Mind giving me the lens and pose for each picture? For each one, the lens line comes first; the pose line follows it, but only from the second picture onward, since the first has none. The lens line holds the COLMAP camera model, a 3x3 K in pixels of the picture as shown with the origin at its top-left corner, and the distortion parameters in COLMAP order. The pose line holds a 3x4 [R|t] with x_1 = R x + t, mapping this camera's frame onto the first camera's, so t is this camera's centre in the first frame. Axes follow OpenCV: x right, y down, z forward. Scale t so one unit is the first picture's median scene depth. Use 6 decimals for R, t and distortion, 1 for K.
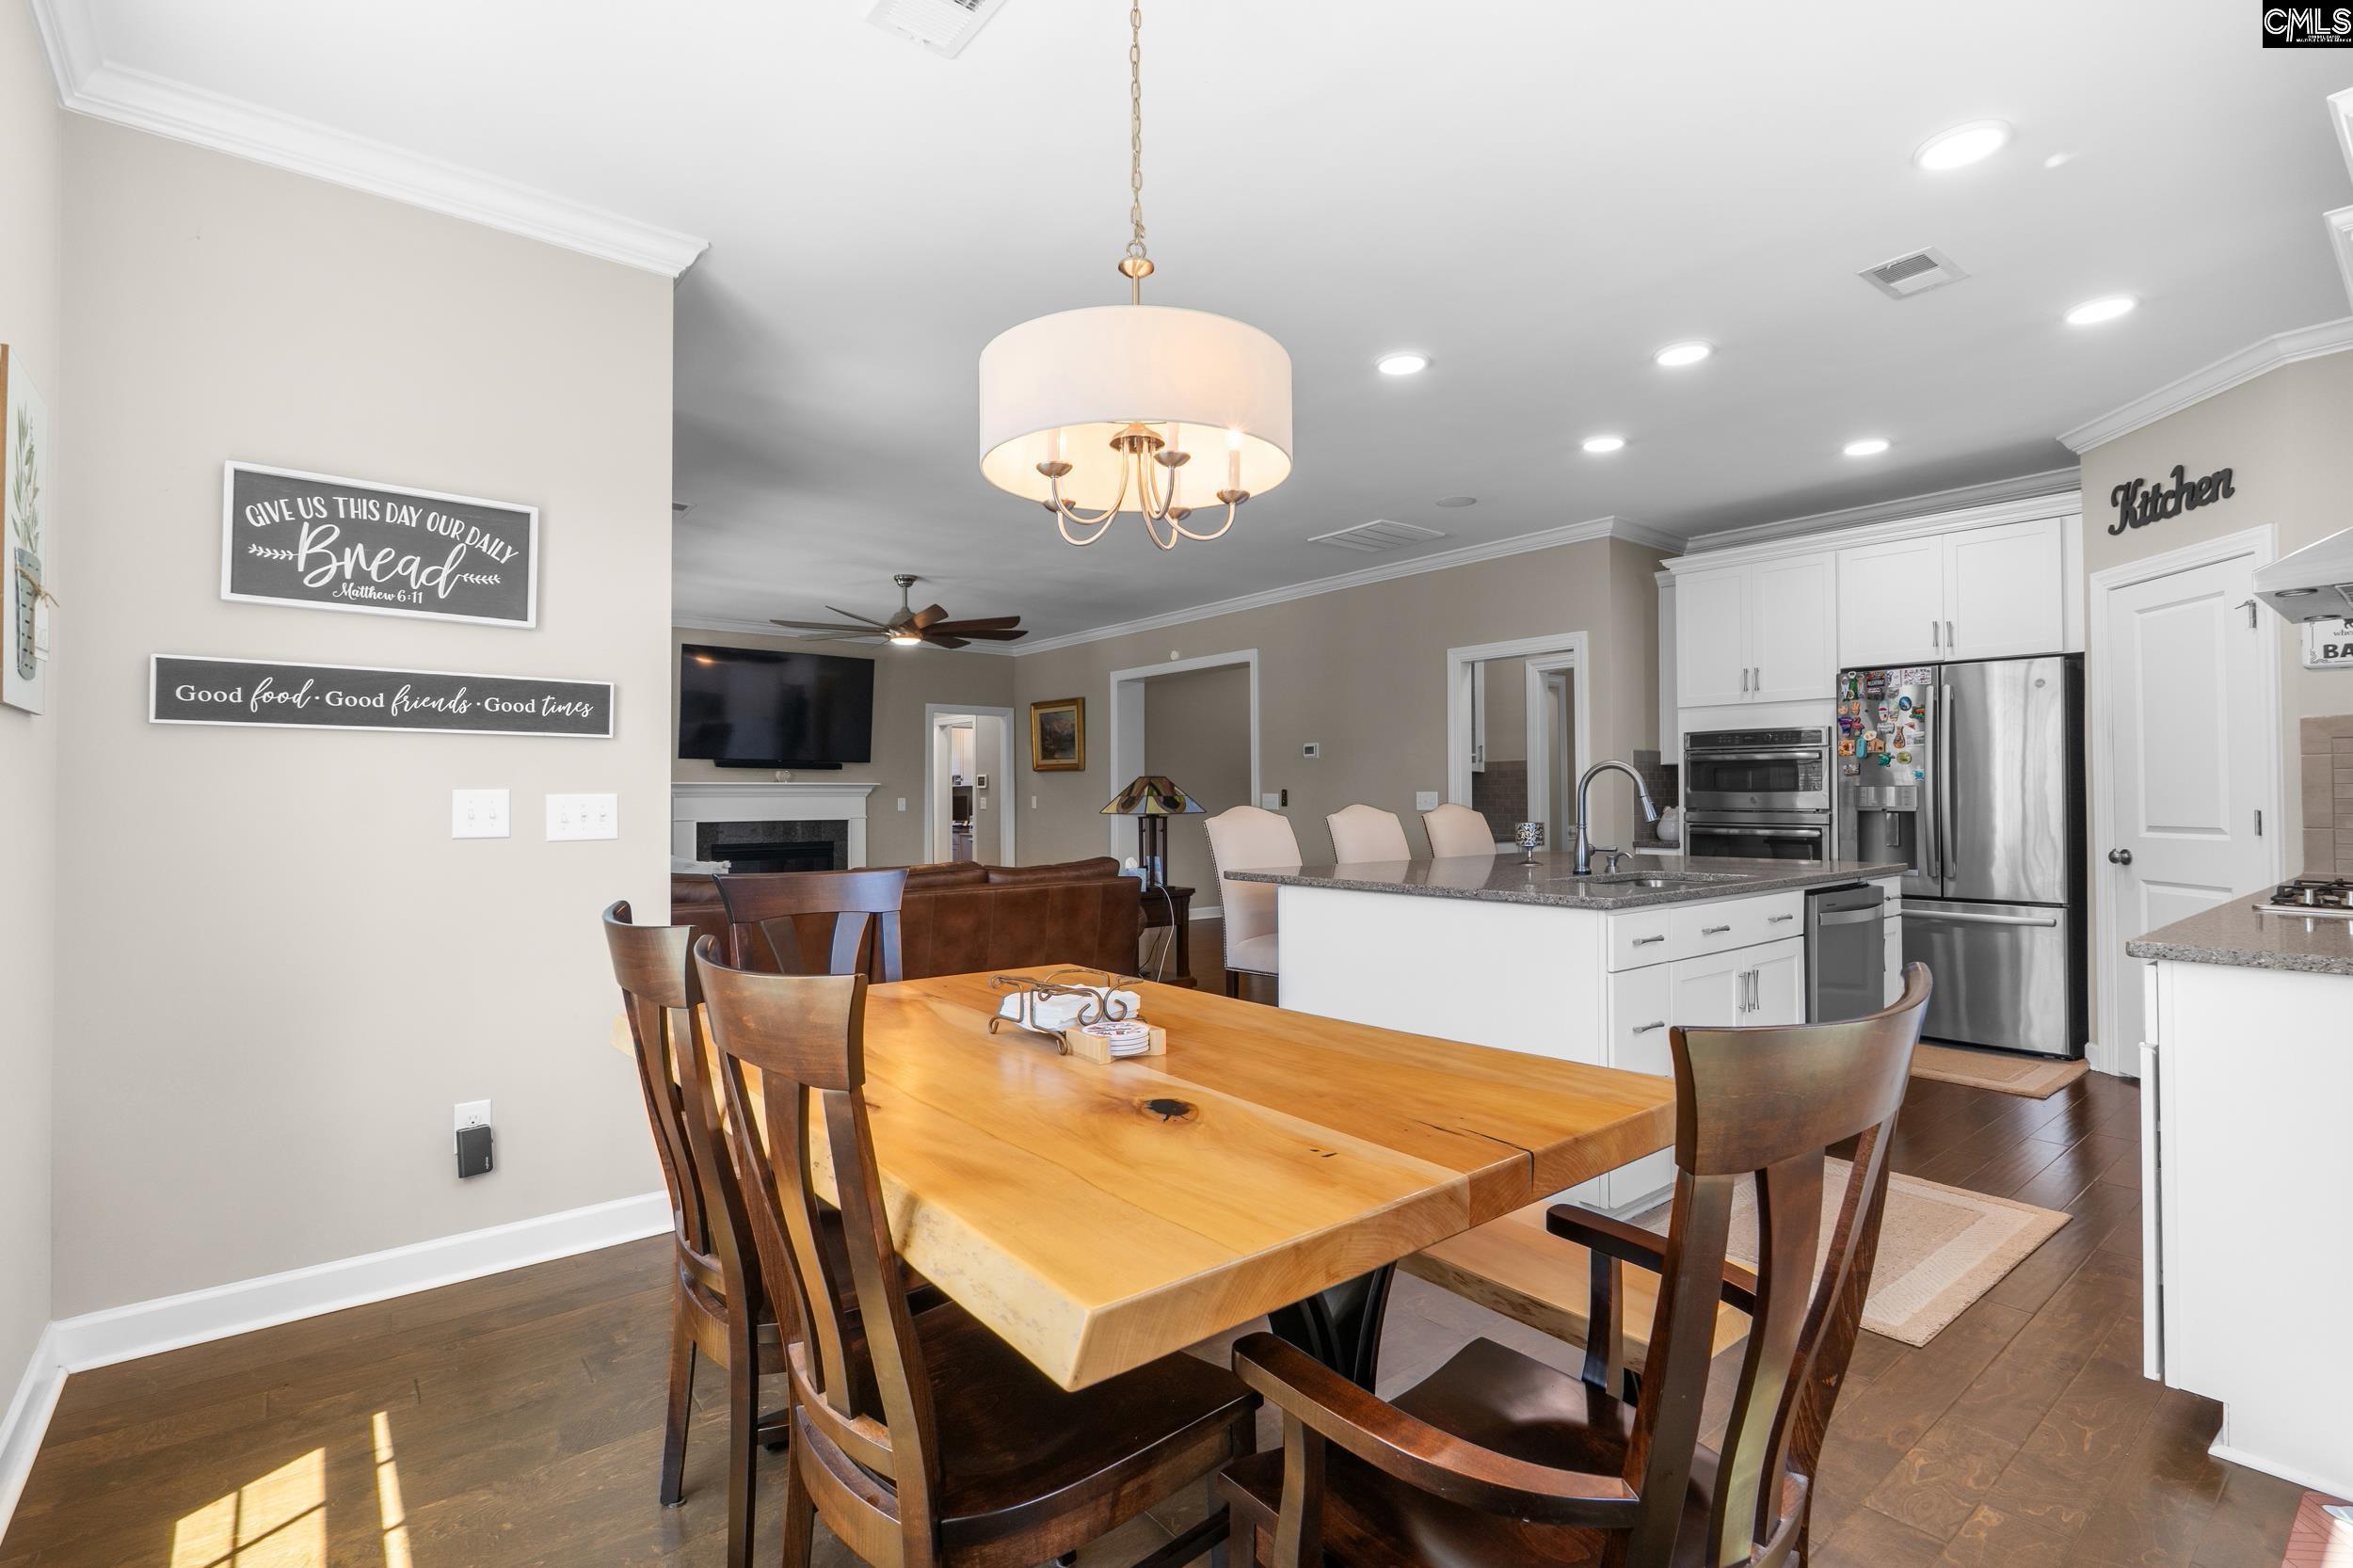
lens RADIAL K [[1092.0, 0, 1176.4], [0, 1092.0, 776.7], [0, 0, 1]] dist [-0.007514, 0.000970]
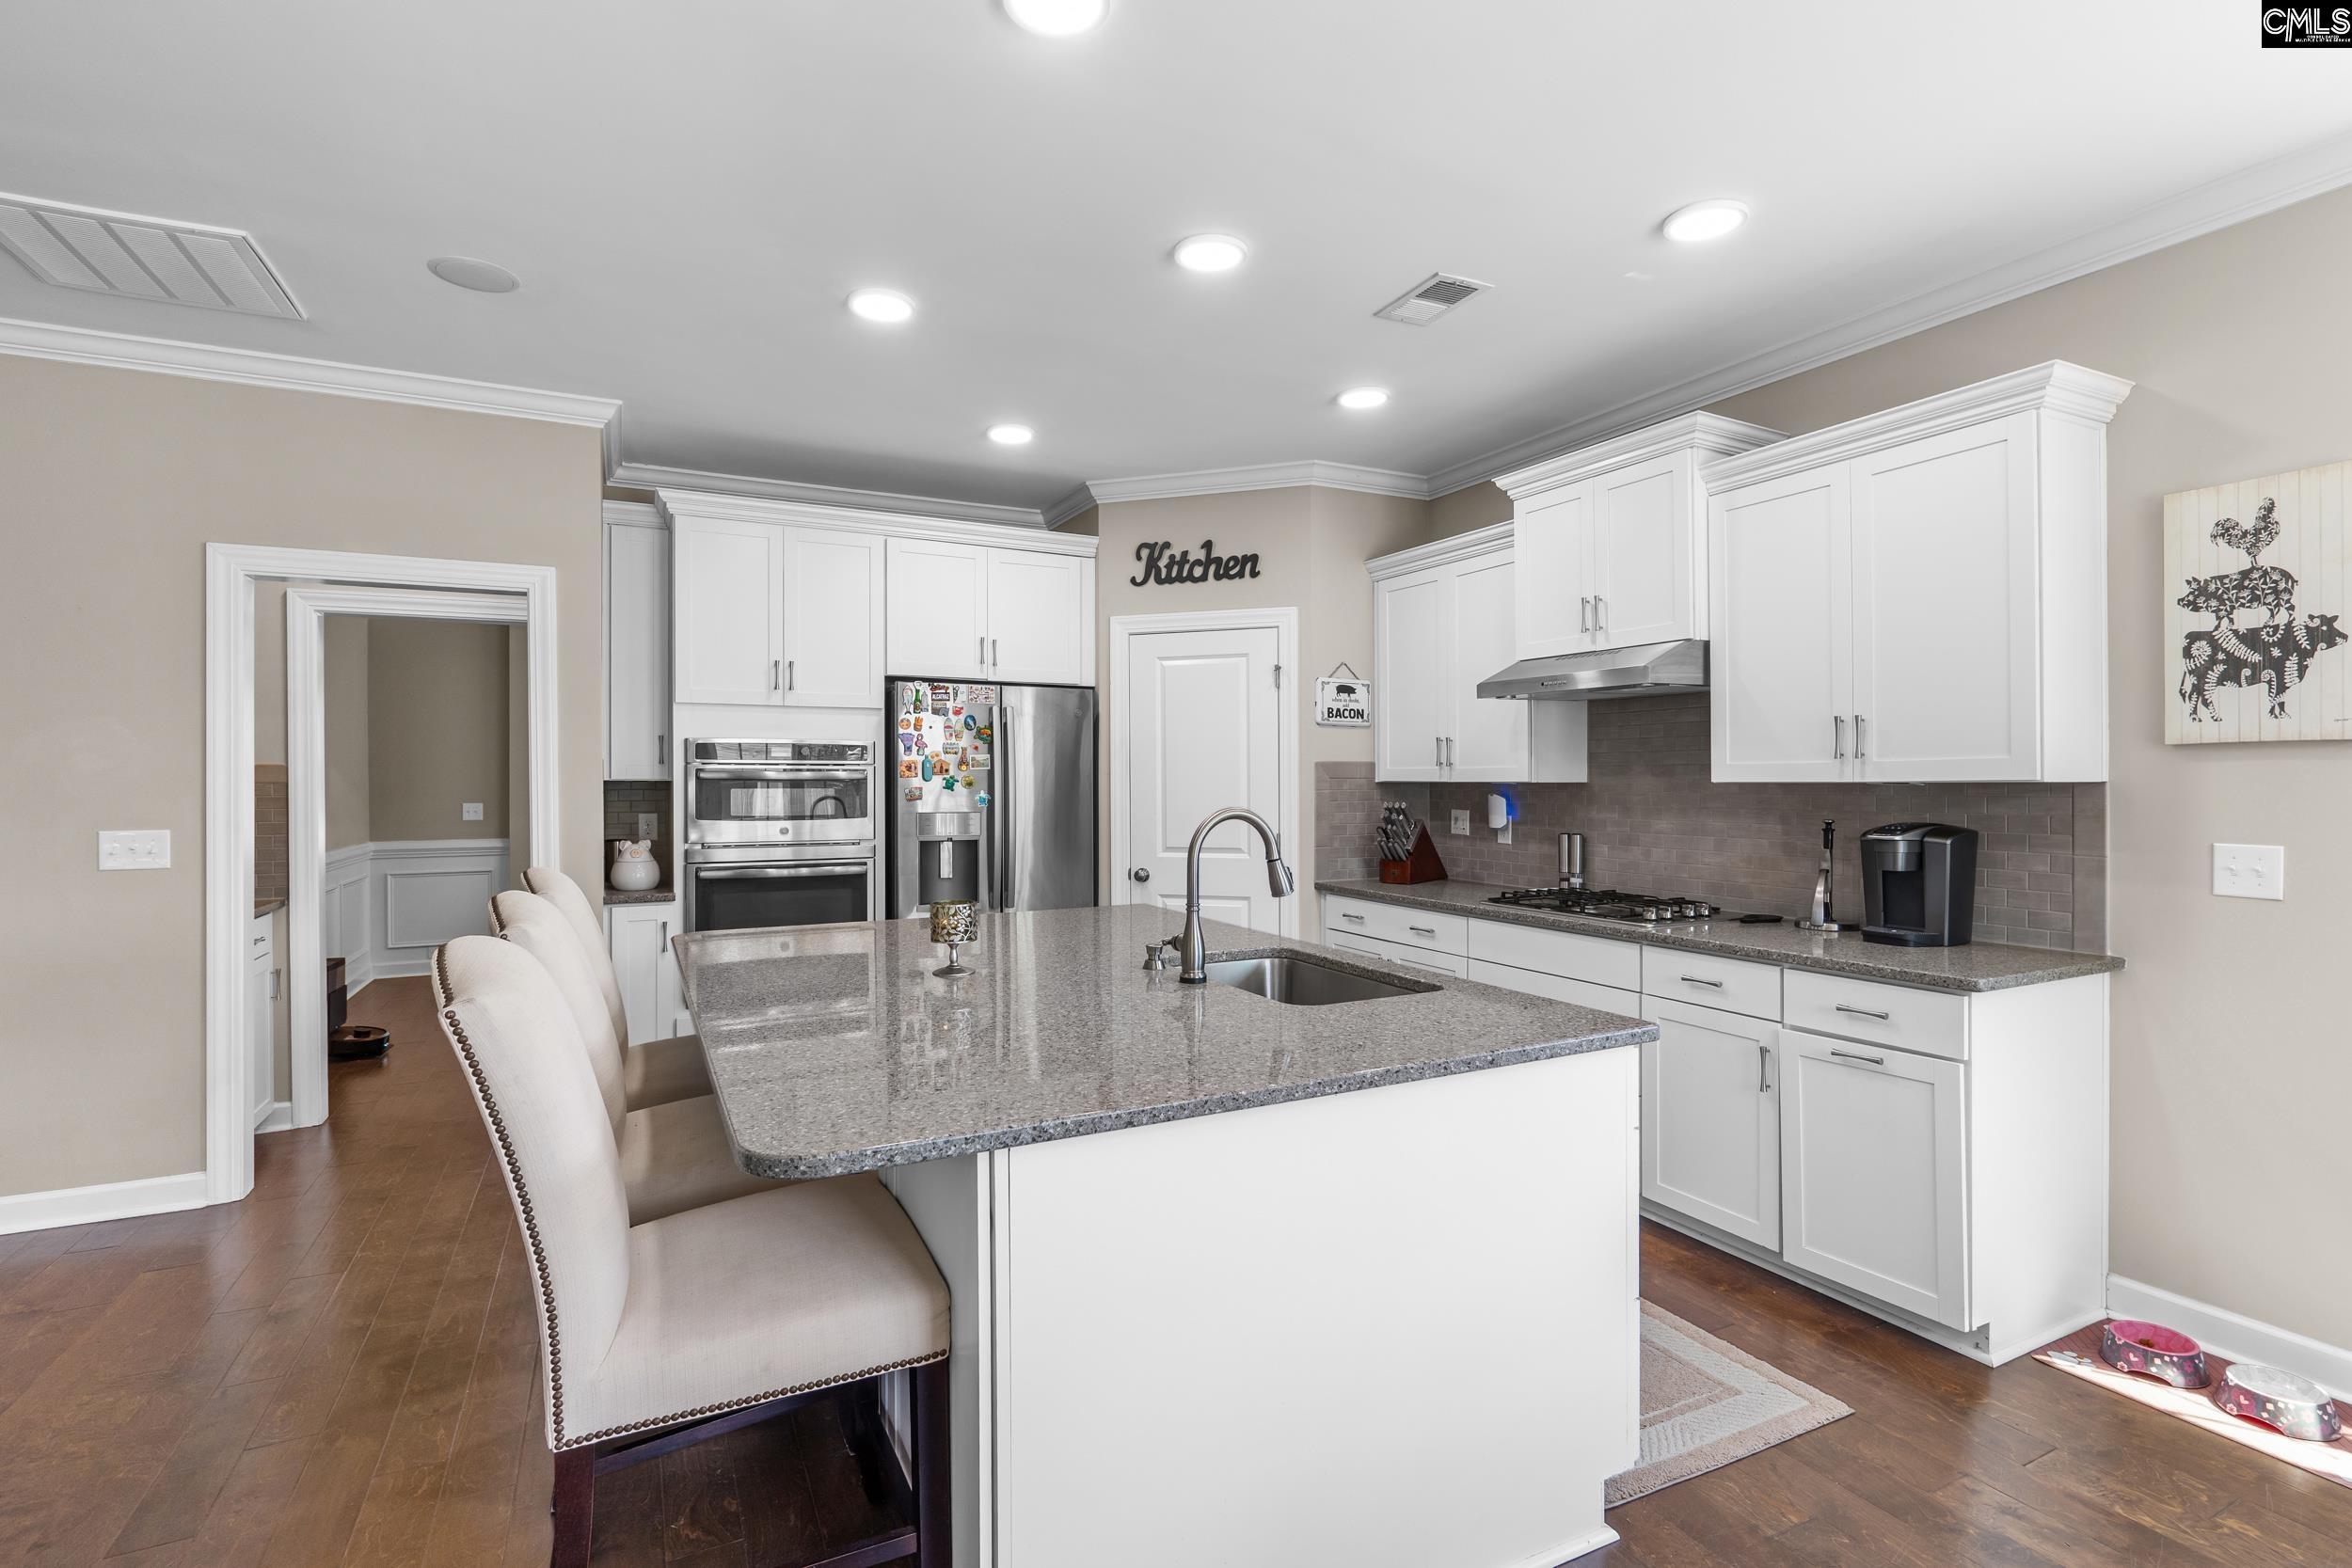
lens RADIAL K [[1091.4, 0, 1169.9], [0, 1091.4, 779.3], [0, 0, 1]] dist [-0.007514, 0.000970]
pose [[0.214605, 0.001800, 0.976699, -0.181827], [-0.016258, 0.999866, 0.001729, -0.022286], [-0.976566, -0.016251, 0.214606, 0.596639]]
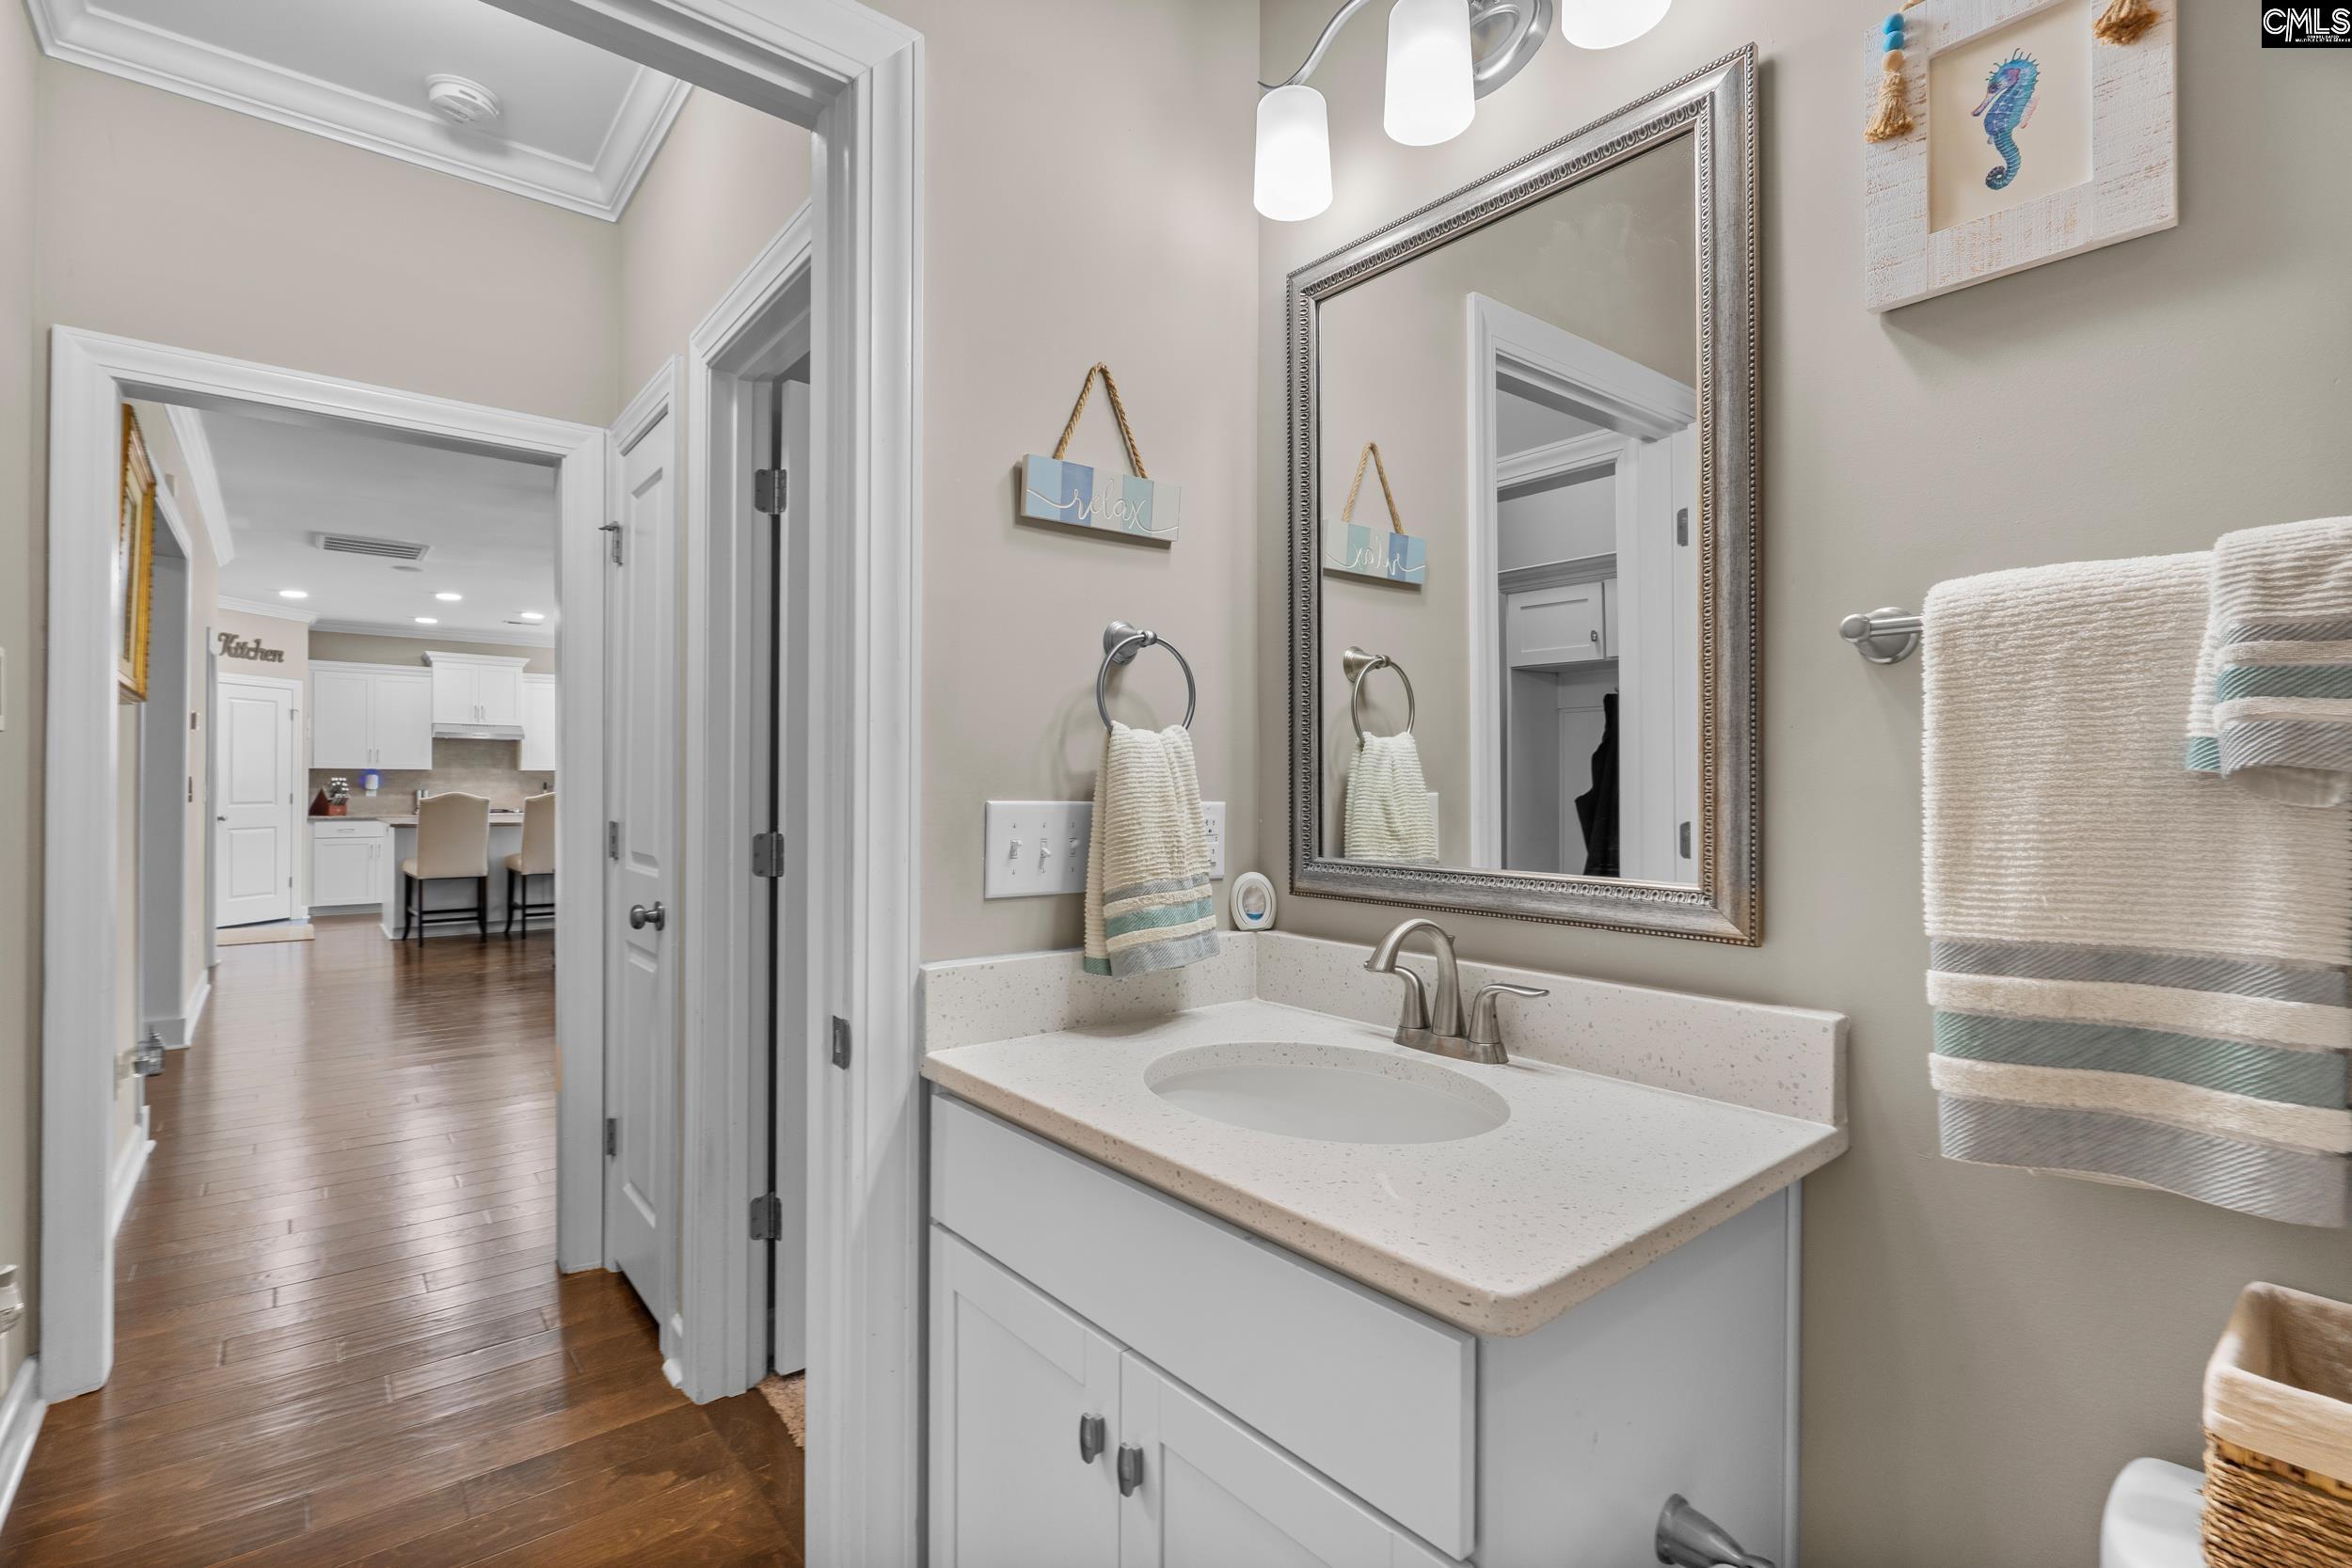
lens RADIAL K [[1091.4, 0, 1187.1], [0, 1091.4, 786.8], [0, 0, 1]] dist [-0.007514, 0.000970]
pose [[-0.999963, -0.000219, -0.008616, -0.728690], [-0.000061, 0.999832, -0.018337, 0.043419], [0.008618, -0.018336, -0.999795, 2.462439]]
